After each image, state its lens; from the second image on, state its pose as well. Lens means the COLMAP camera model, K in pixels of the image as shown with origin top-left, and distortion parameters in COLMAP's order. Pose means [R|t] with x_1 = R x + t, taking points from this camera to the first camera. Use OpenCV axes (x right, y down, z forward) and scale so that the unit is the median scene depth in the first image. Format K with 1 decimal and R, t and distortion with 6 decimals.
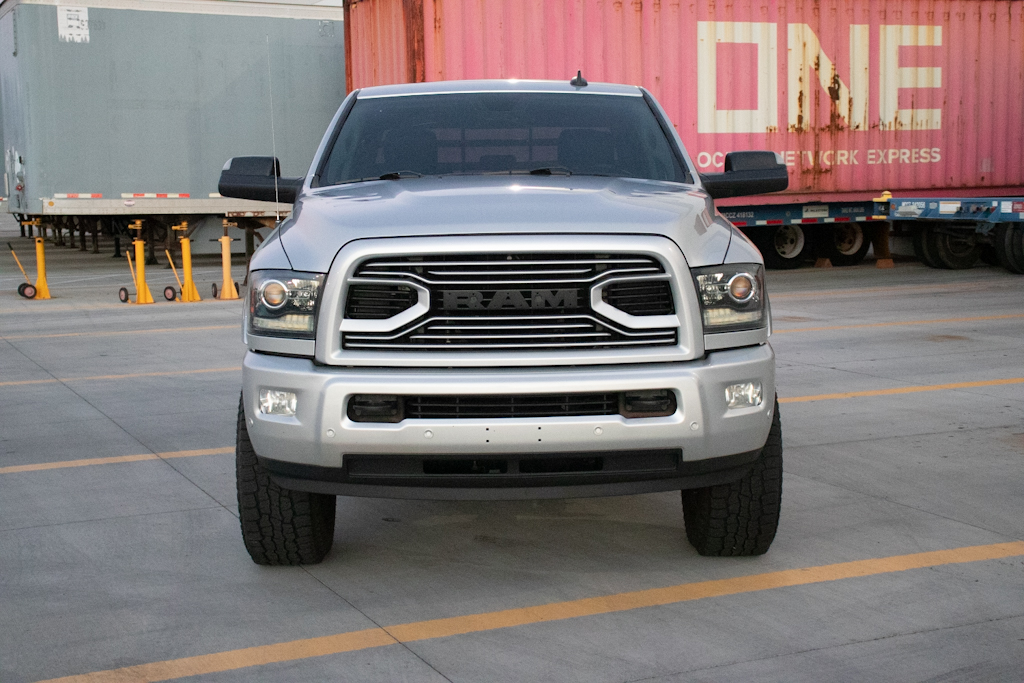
lens RADIAL K [[1542.8, 0, 512.0], [0, 1542.8, 341.5], [0, 0, 1]] dist [0.165361, 0.056887]
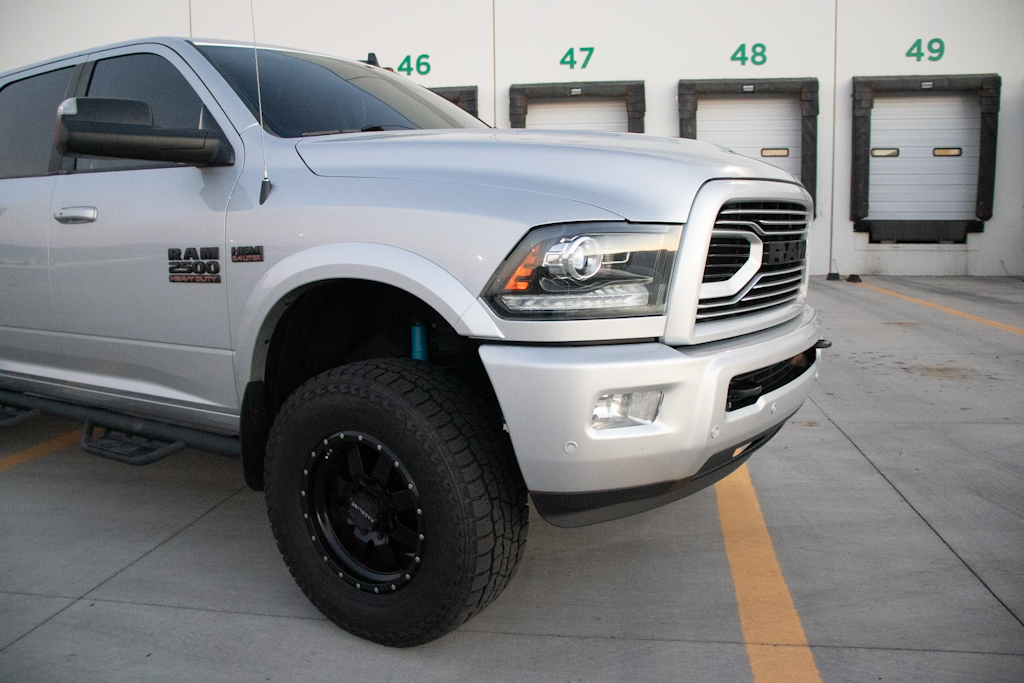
lens RADIAL K [[848.5, 0, 533.5], [0, 848.5, 344.4], [0, 0, 1]] dist [-0.094726, -0.001047]
pose [[0.539084, -0.113724, 0.834539, -0.147817], [0.095624, 0.992700, 0.073507, -0.006730], [-0.836806, 0.040175, 0.546024, 0.243705]]
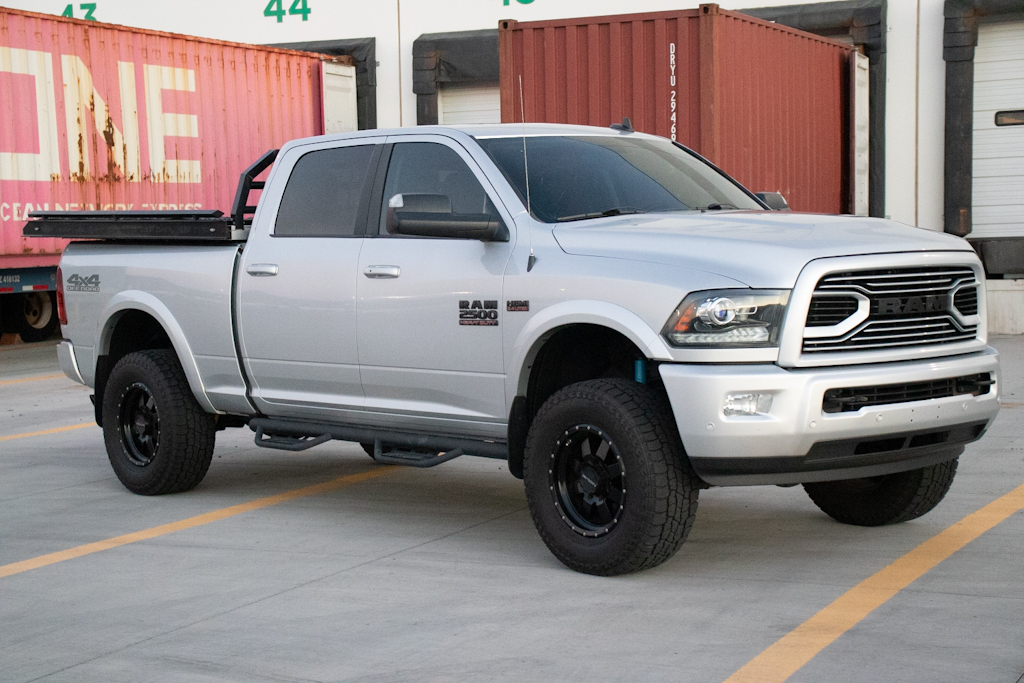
lens RADIAL K [[2013.4, 0, 512.0], [0, 2013.4, 341.5], [0, 0, 1]] dist [0.456189, -0.011772]
pose [[0.761865, -0.041882, 0.646381, -0.371616], [0.081077, 0.996225, -0.031012, 0.007629], [-0.642642, 0.076034, 0.762384, -0.010523]]
